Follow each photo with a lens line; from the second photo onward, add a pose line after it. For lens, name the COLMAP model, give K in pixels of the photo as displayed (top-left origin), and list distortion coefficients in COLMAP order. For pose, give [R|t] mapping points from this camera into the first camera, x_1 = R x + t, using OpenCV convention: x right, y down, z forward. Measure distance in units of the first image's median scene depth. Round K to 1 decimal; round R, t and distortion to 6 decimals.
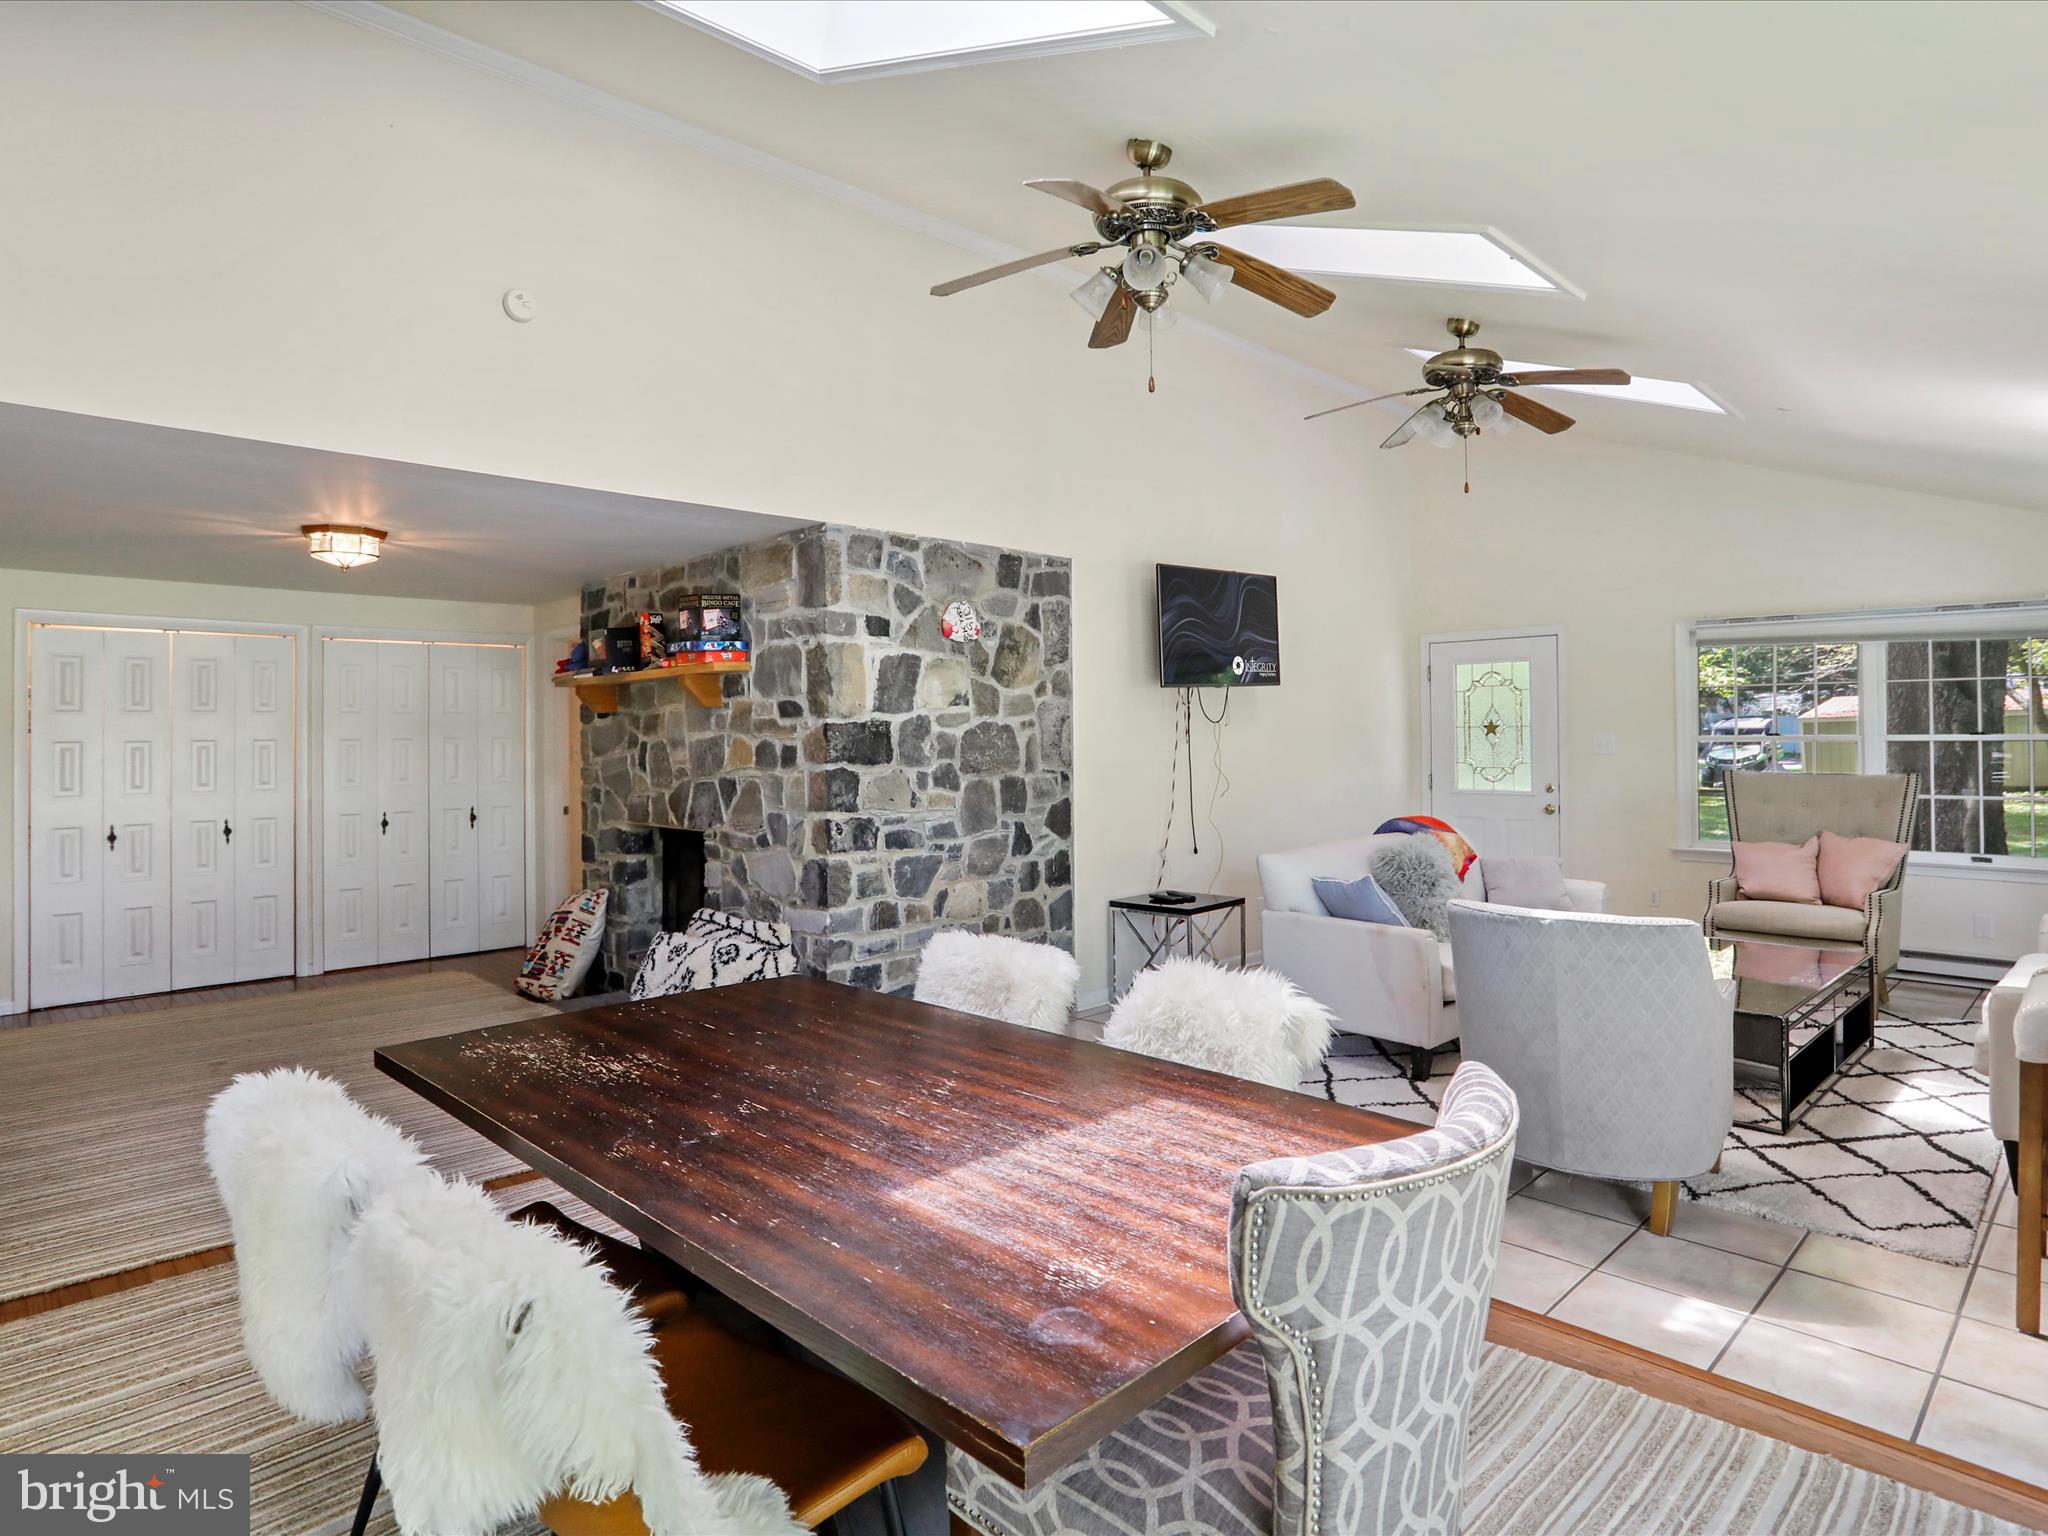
lens RADIAL K [[1114.1, 0, 1024.8], [0, 1114.1, 752.7], [0, 0, 1]] dist [-0.001491, -0.000115]
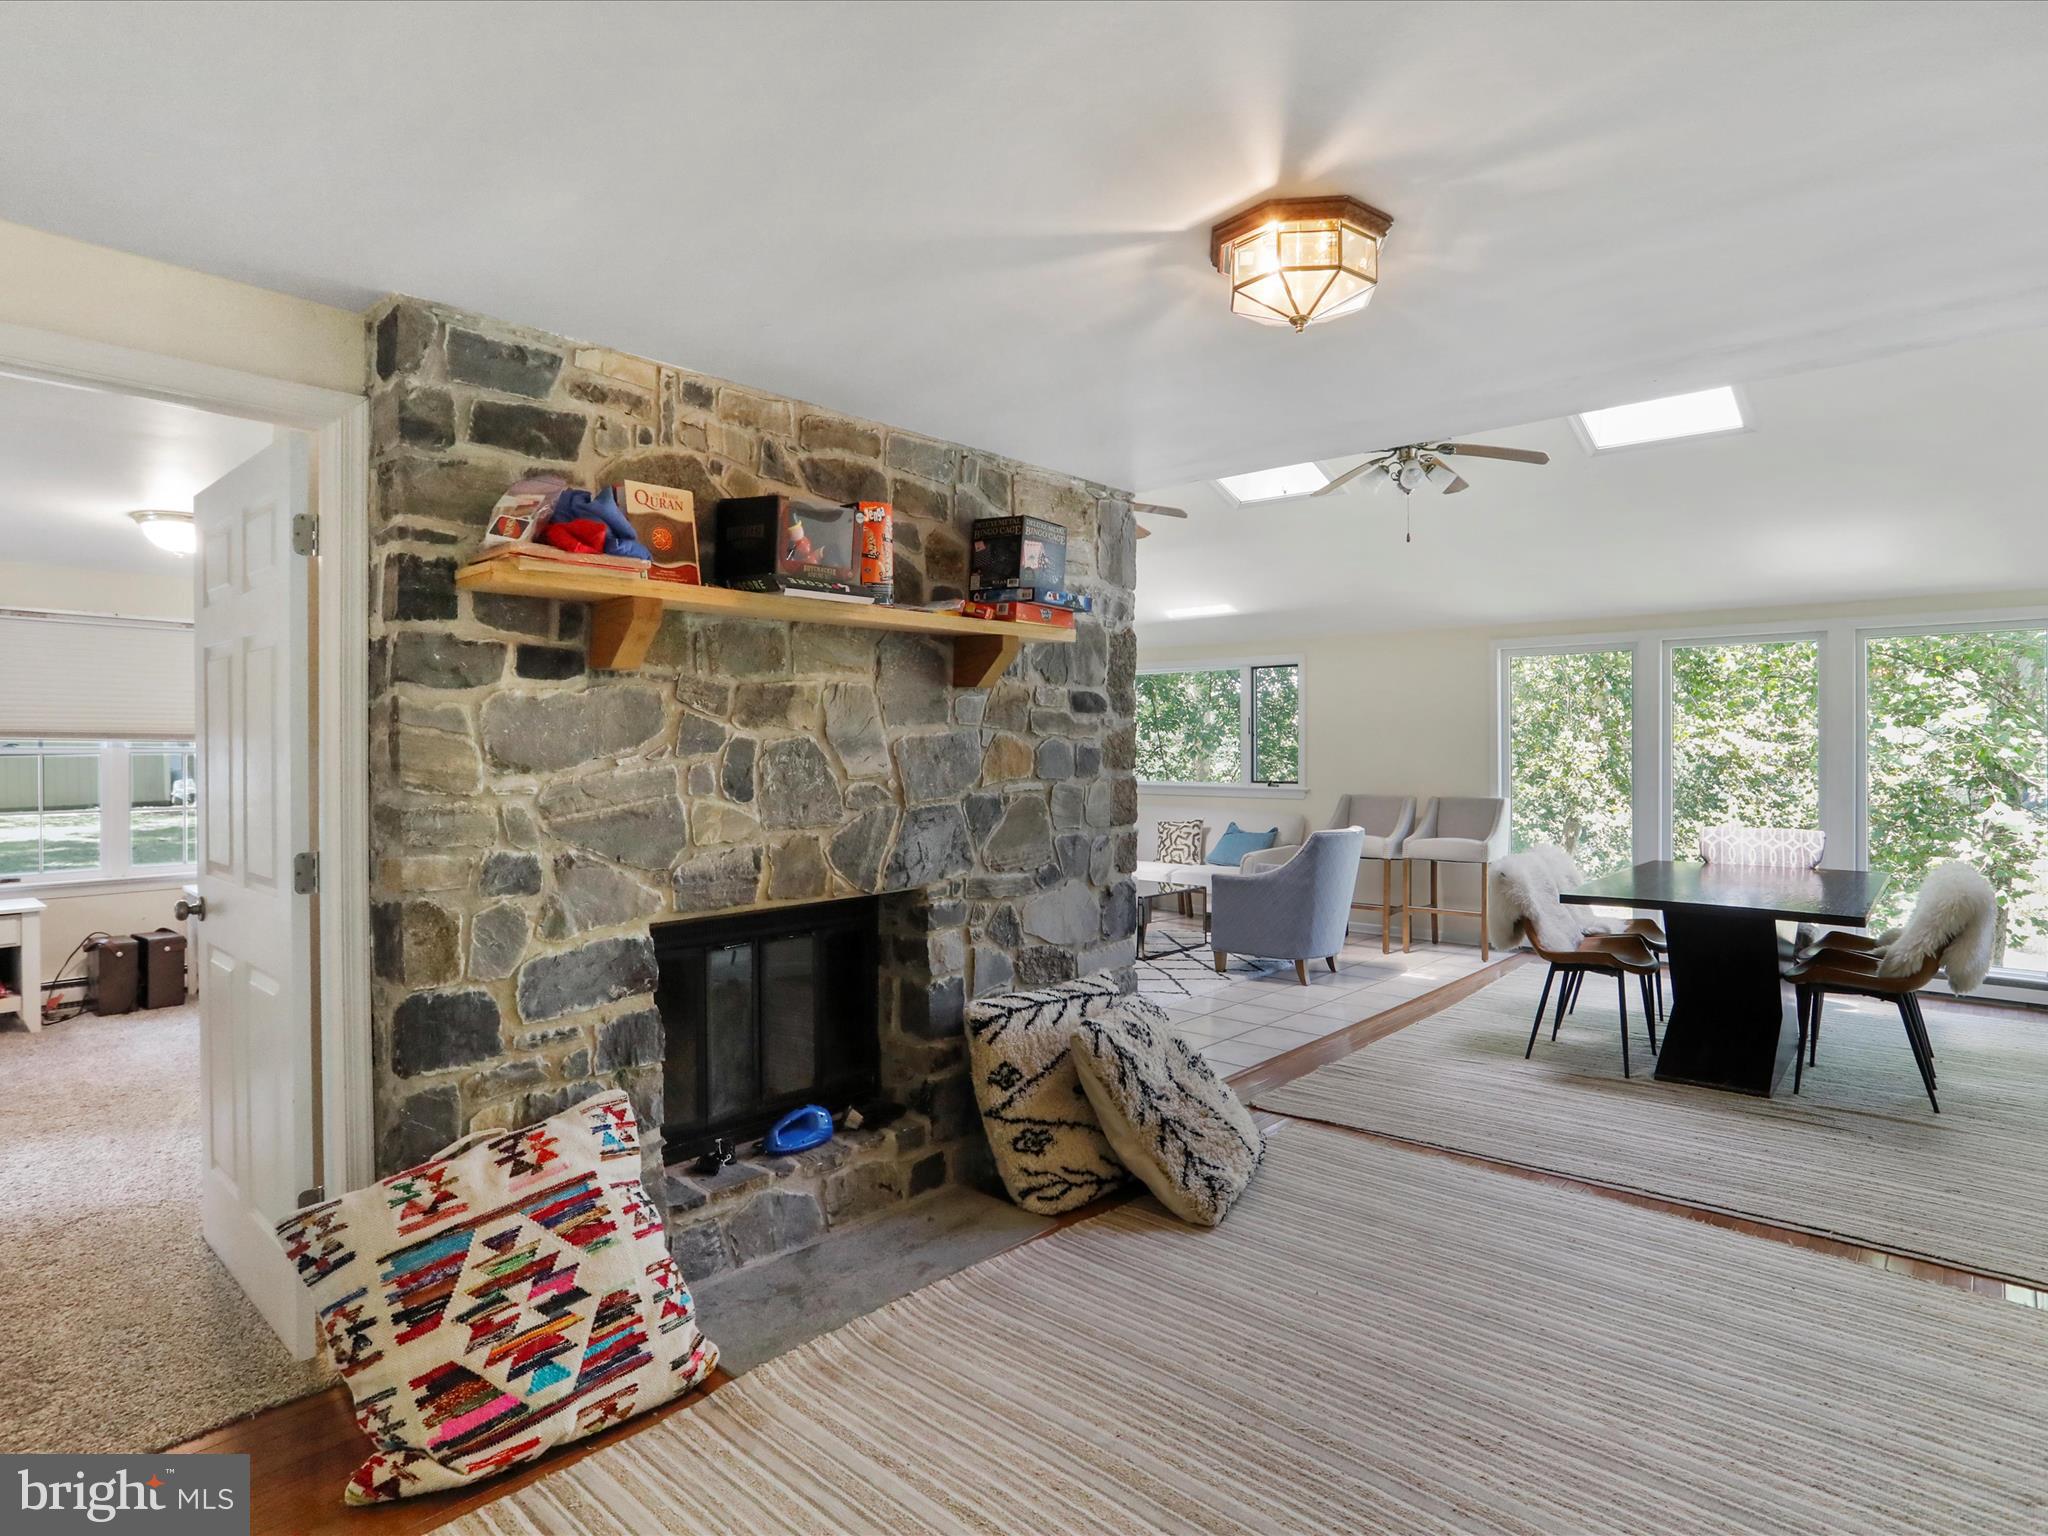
lens RADIAL K [[1114.1, 0, 1024.6], [0, 1114.1, 761.0], [0, 0, 1]] dist [-0.001491, -0.000115]
pose [[-0.057362, -0.009449, 0.998309, -0.982794], [0.006088, 0.999933, 0.009814, -0.005370], [-0.998335, 0.006641, -0.057301, 1.064693]]
